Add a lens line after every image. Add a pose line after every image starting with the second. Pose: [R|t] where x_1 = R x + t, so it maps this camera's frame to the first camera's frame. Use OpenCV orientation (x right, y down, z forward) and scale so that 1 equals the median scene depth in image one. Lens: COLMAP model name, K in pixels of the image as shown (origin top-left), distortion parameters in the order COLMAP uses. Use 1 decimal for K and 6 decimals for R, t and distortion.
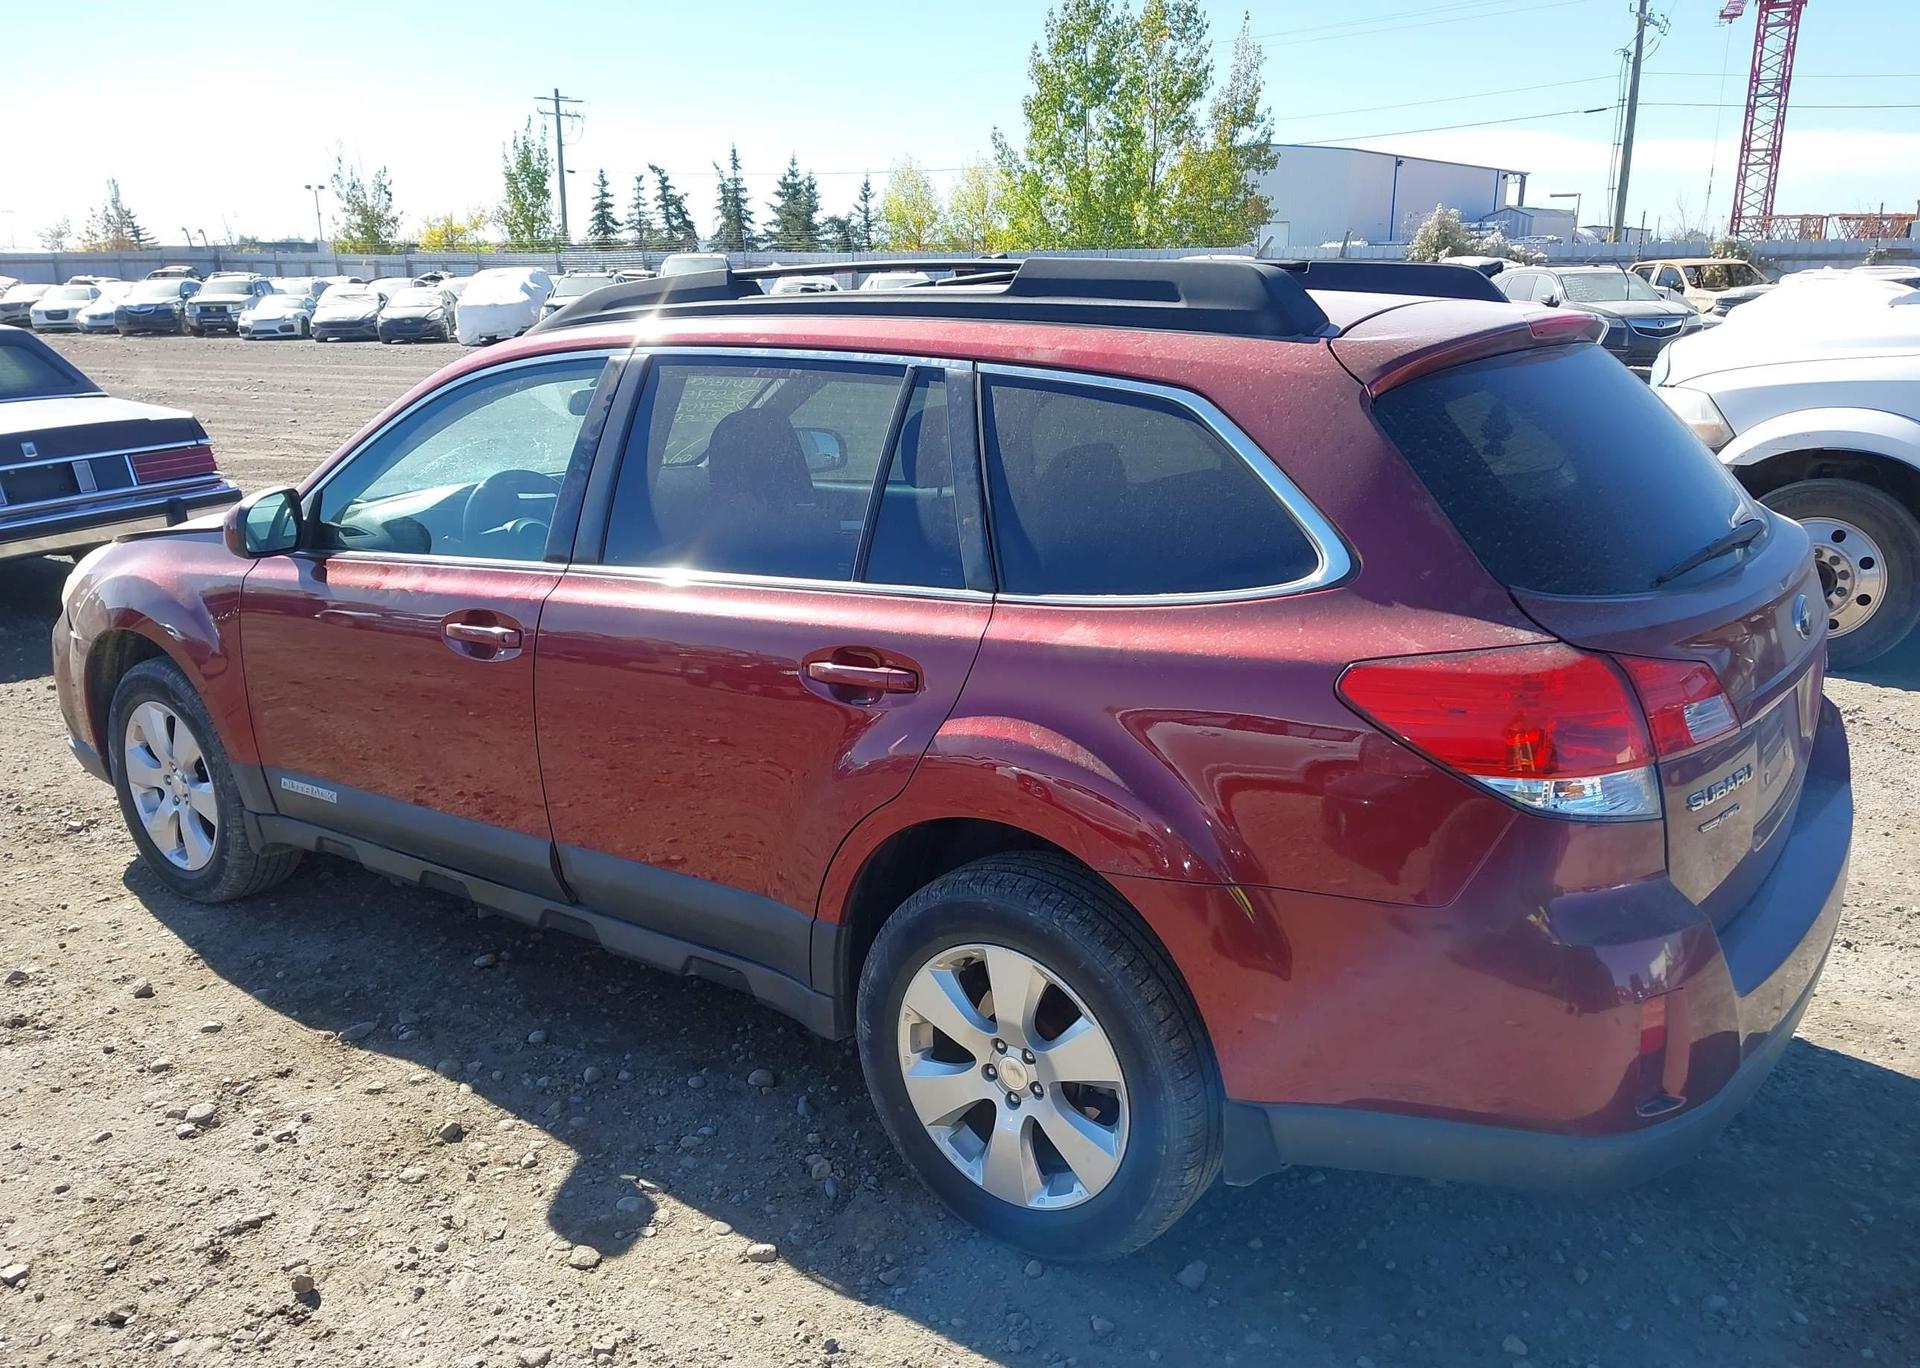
lens RADIAL K [[1517.7, 0, 964.6], [0, 1517.7, 692.9], [0, 0, 1]] dist [0.039782, -0.057530]
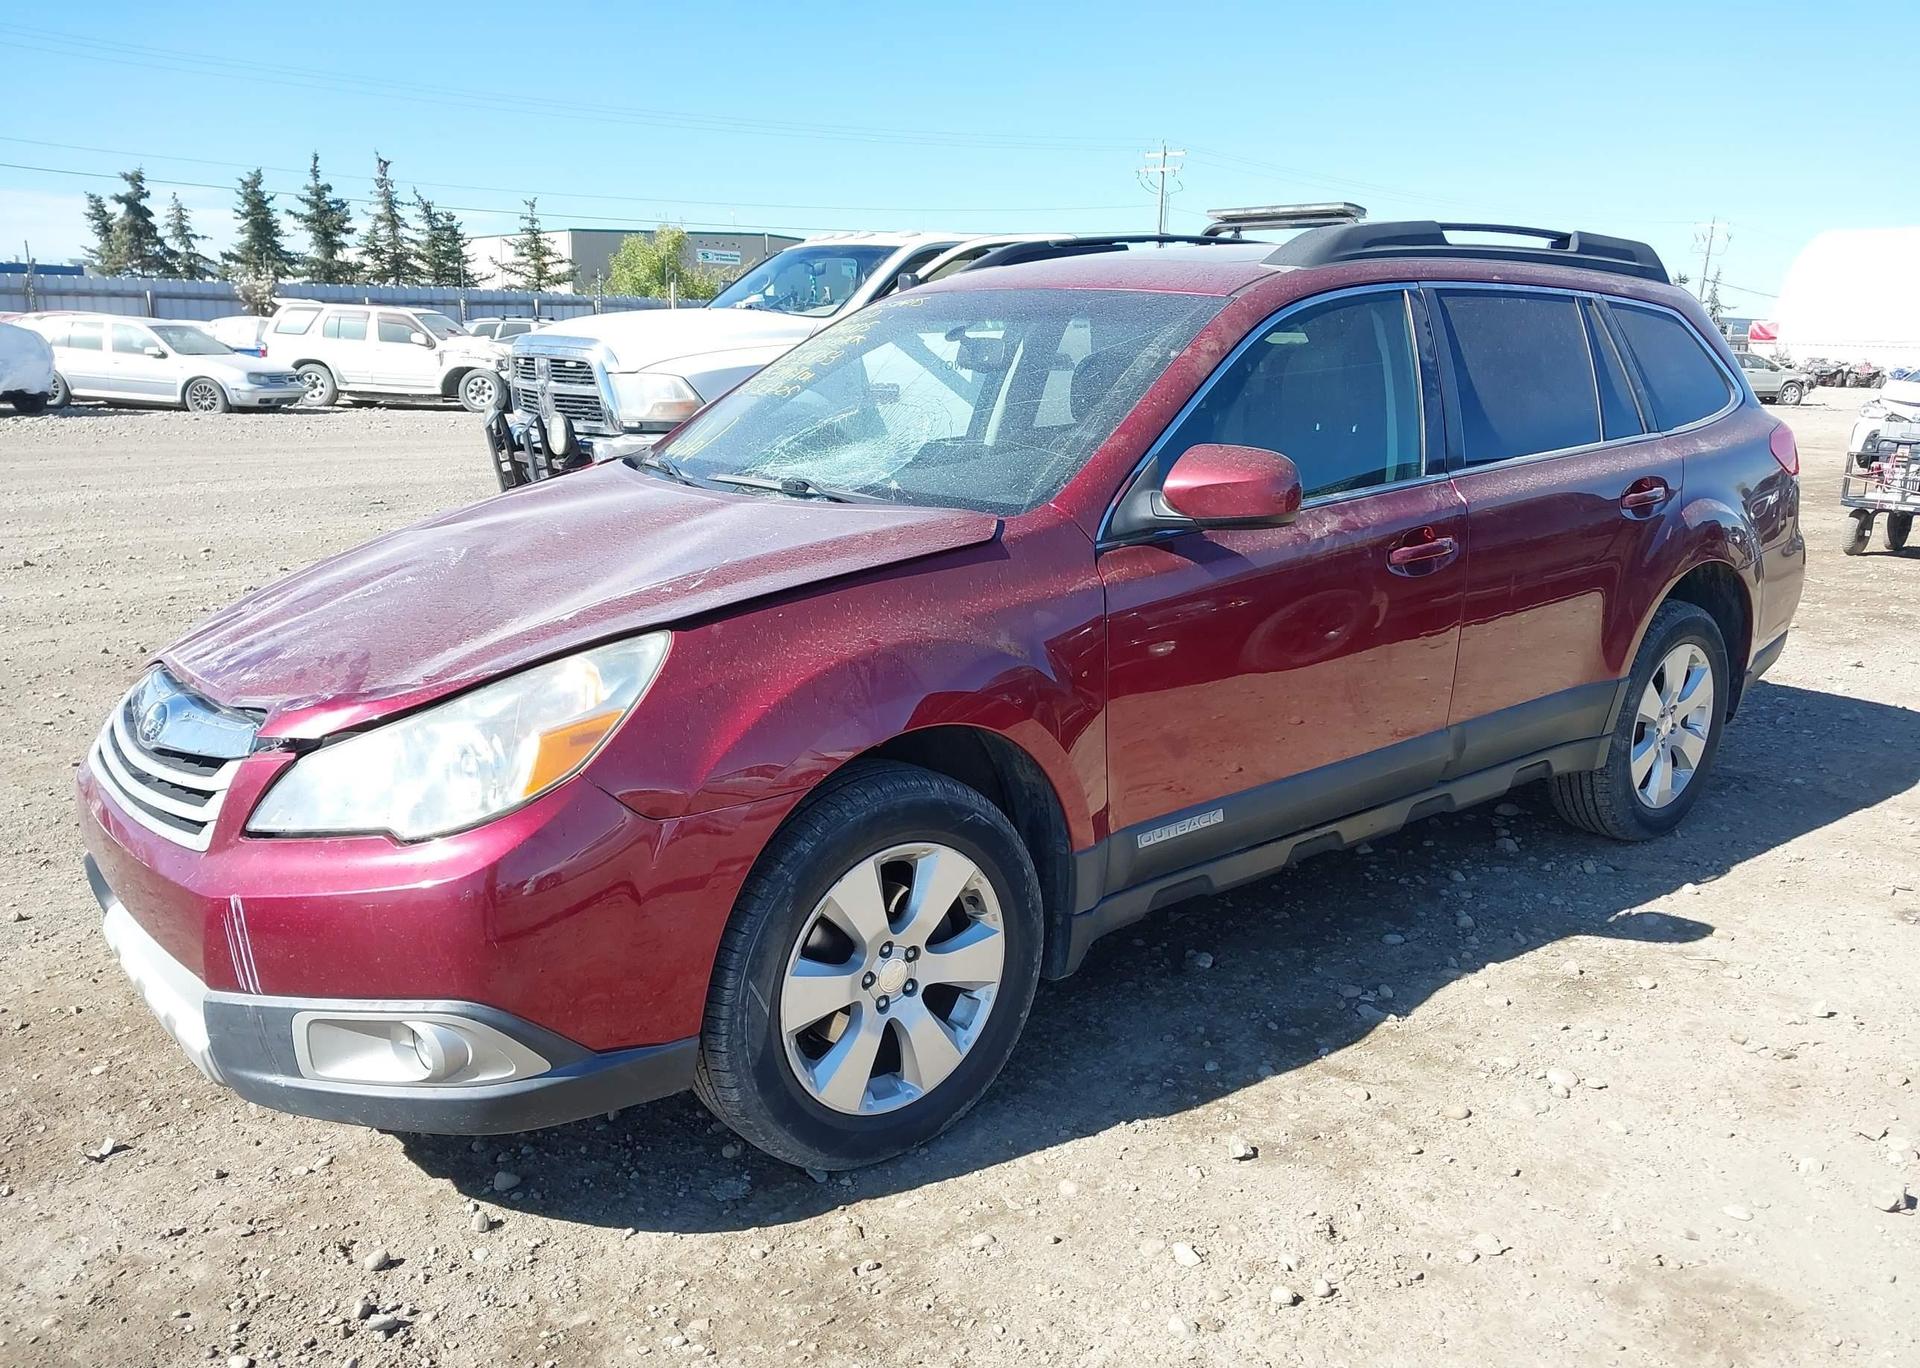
lens RADIAL K [[1517.7, 0, 971.7], [0, 1517.7, 693.0], [0, 0, 1]] dist [0.039782, -0.057530]
pose [[0.238337, -0.213587, 0.947405, -1.453290], [0.238974, 0.958421, 0.155952, -0.188668], [-0.941322, 0.189236, 0.279469, 1.053593]]
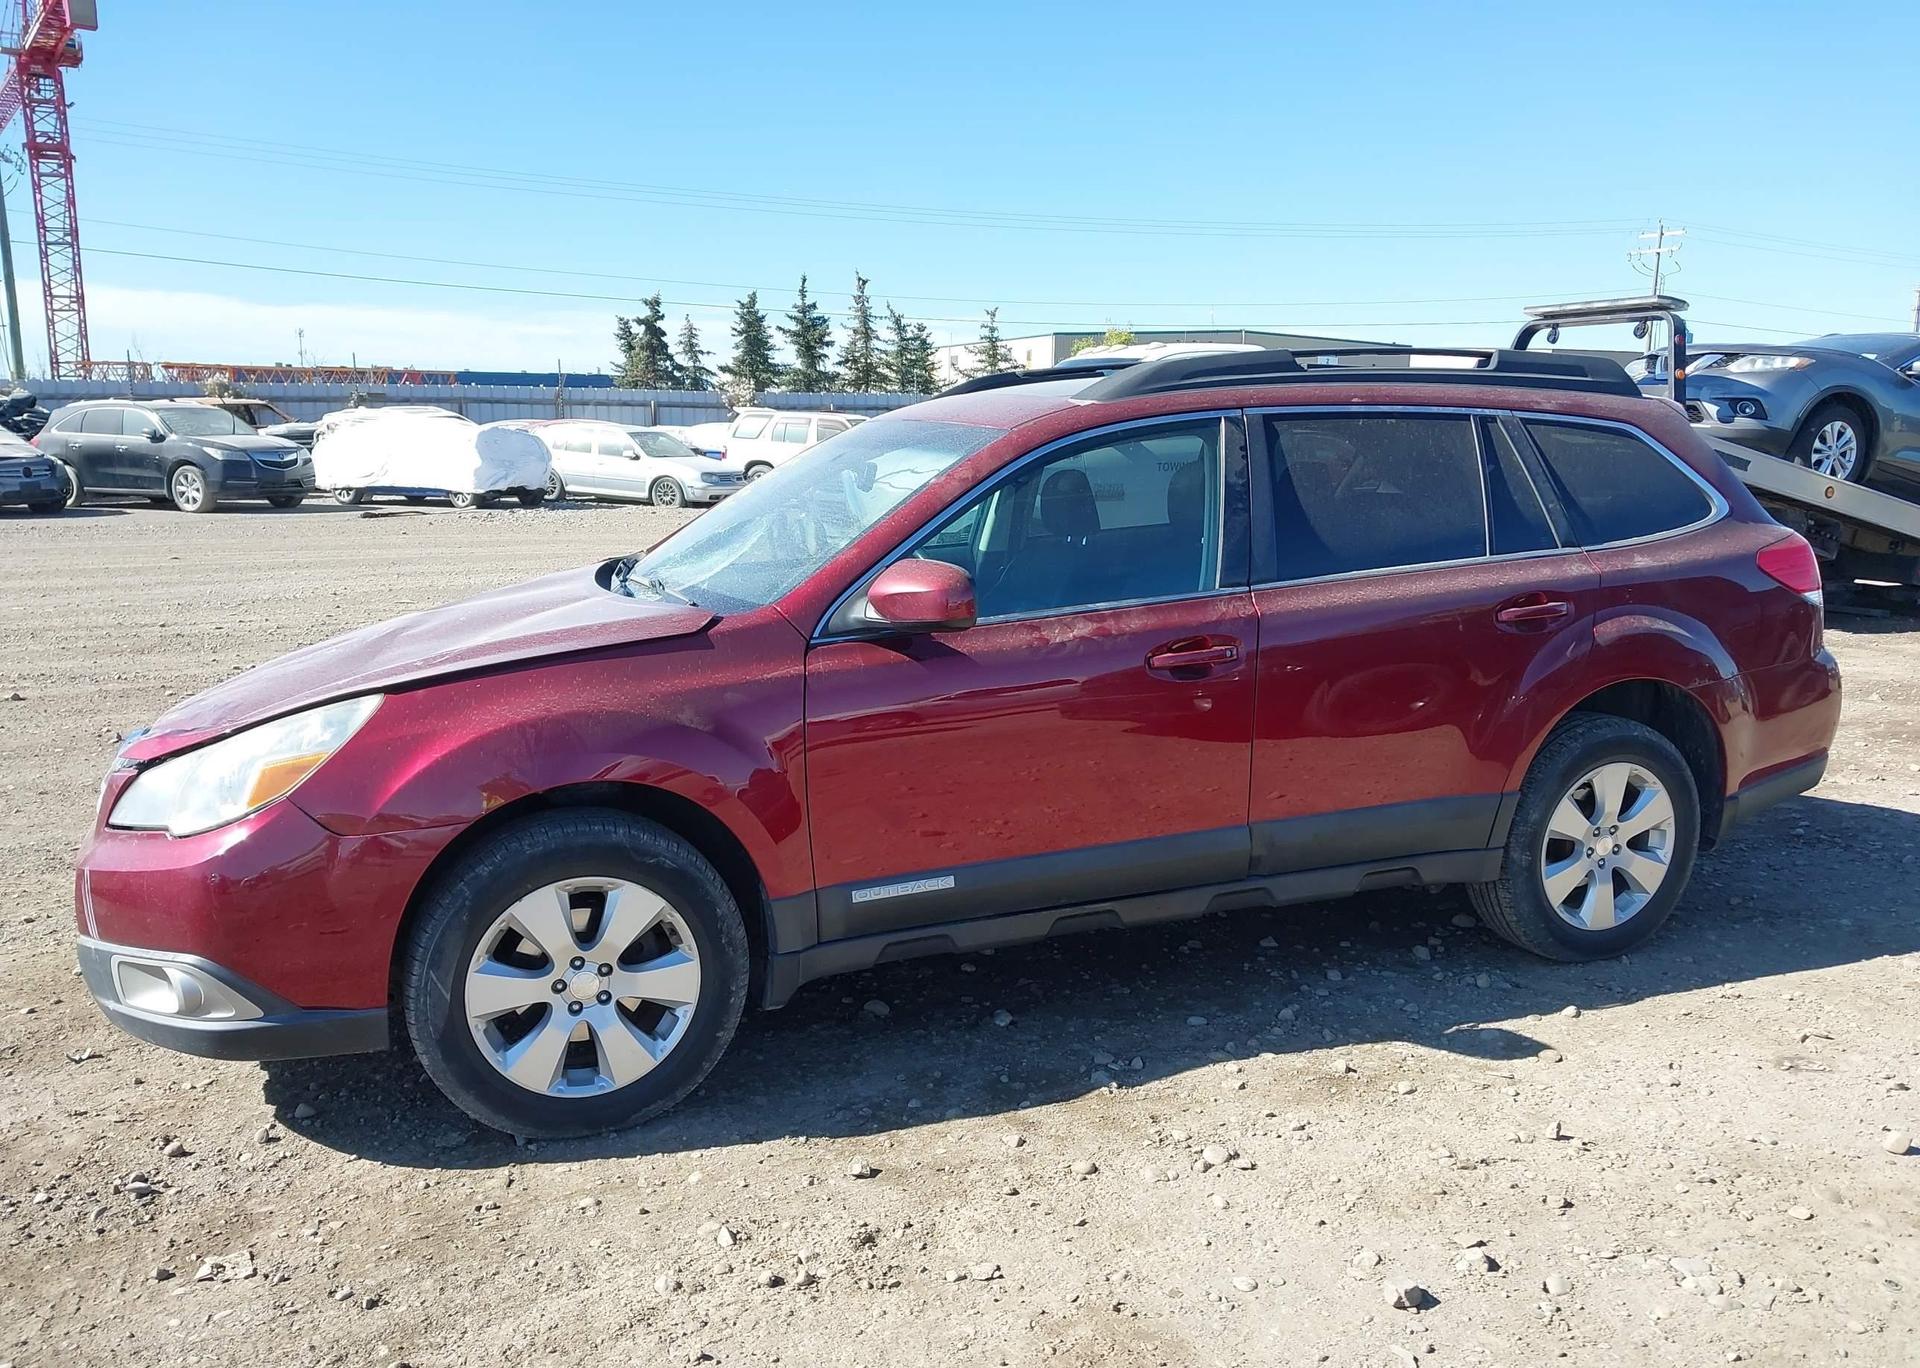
lens RADIAL K [[1517.7, 0, 966.1], [0, 1517.7, 693.6], [0, 0, 1]] dist [0.039782, -0.057530]
pose [[0.525443, -0.141225, 0.839026, -1.404765], [0.217212, 0.975717, 0.028203, -0.084198], [-0.822635, 0.167428, 0.543359, 0.553208]]
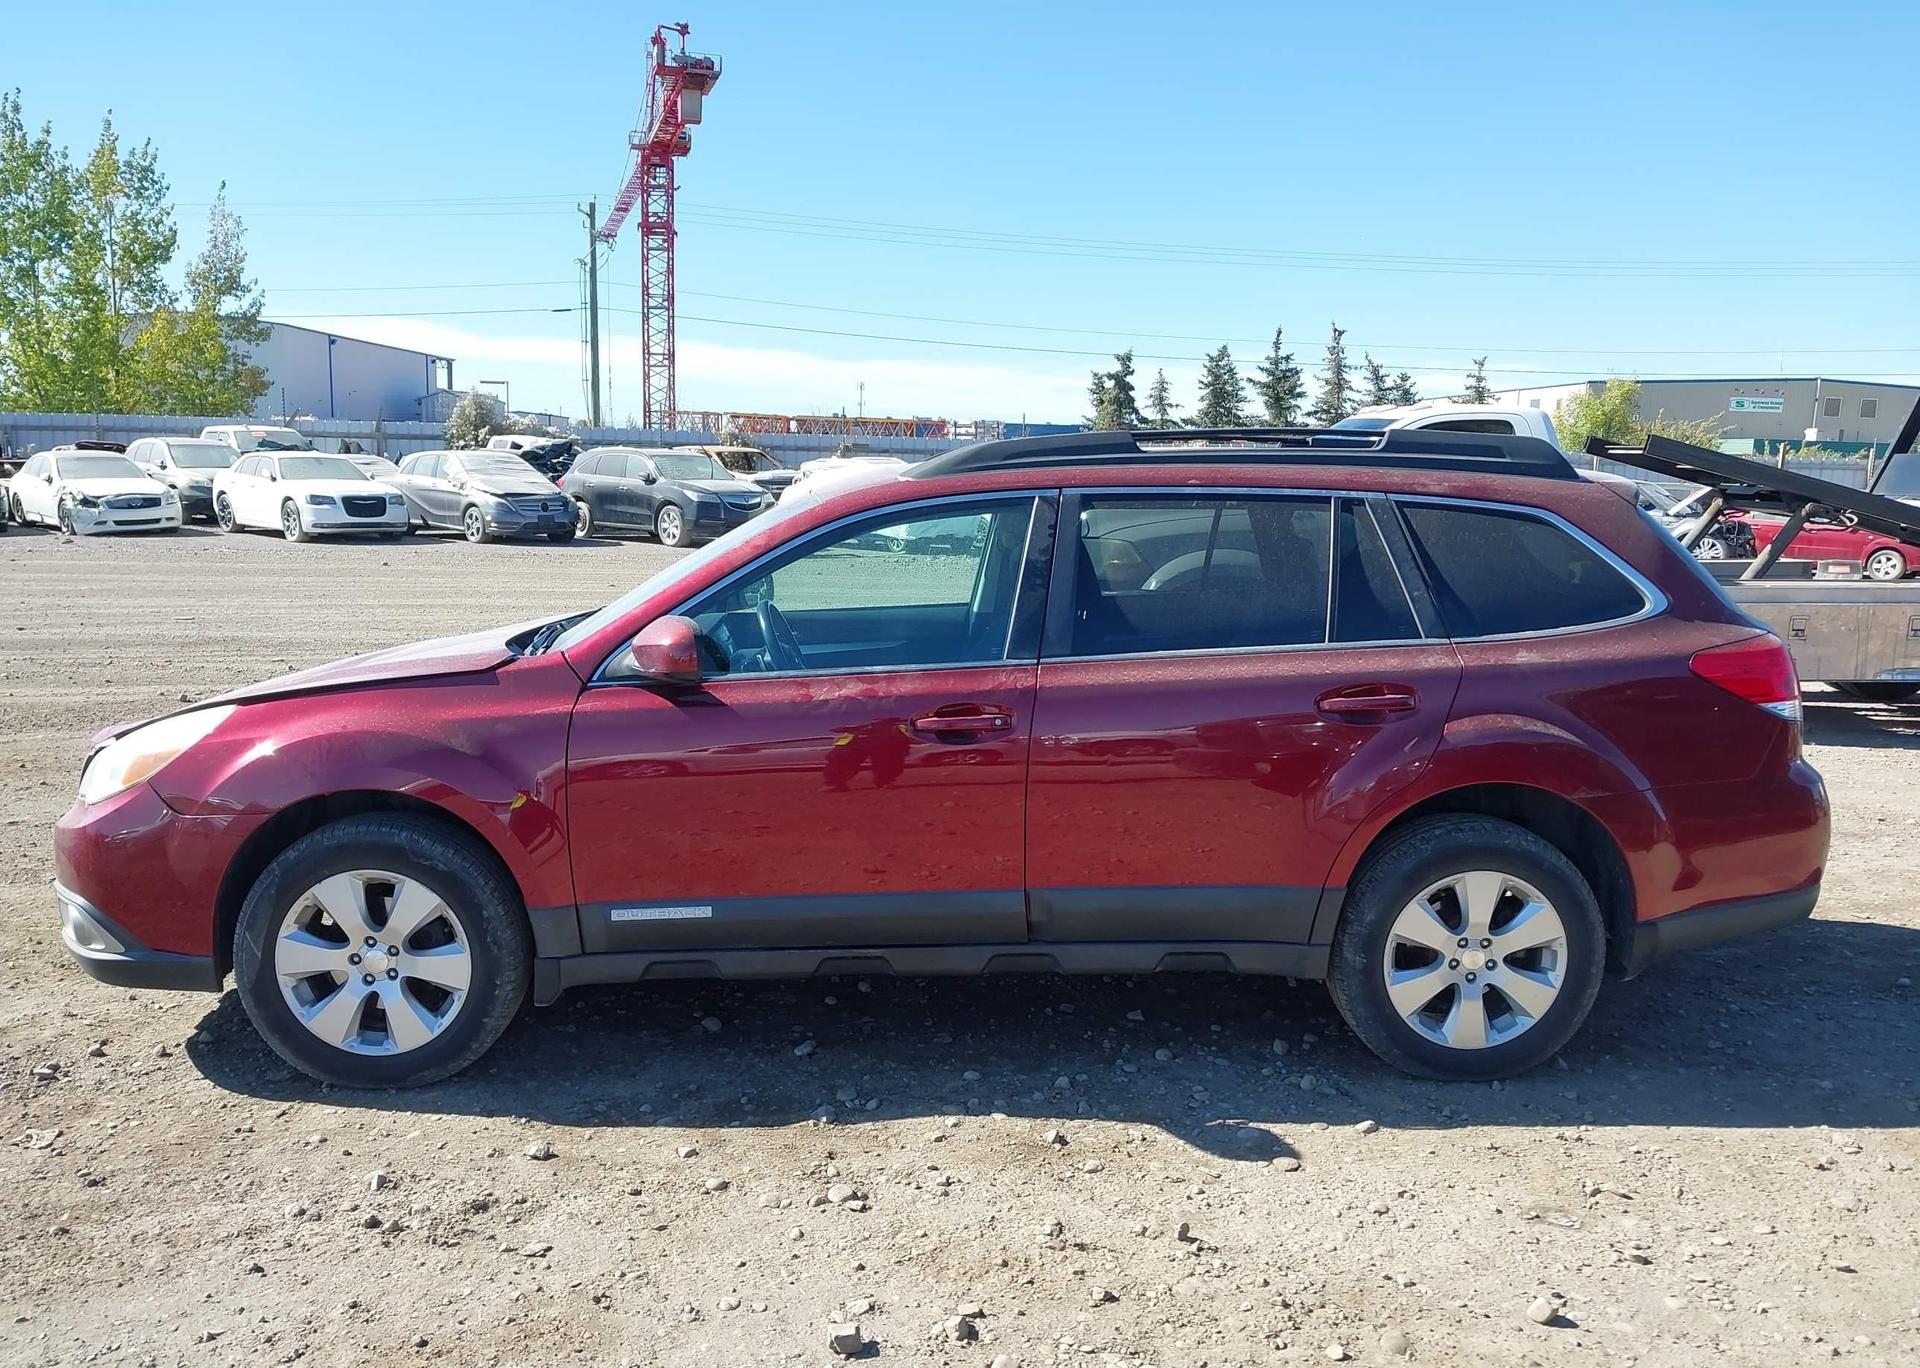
lens RADIAL K [[1517.7, 0, 965.6], [0, 1517.7, 692.5], [0, 0, 1]] dist [0.039782, -0.057530]
pose [[0.777569, -0.071827, 0.624682, -1.085048], [0.141828, 0.987888, -0.062950, 0.012235], [-0.612594, 0.137545, 0.778338, 0.085135]]
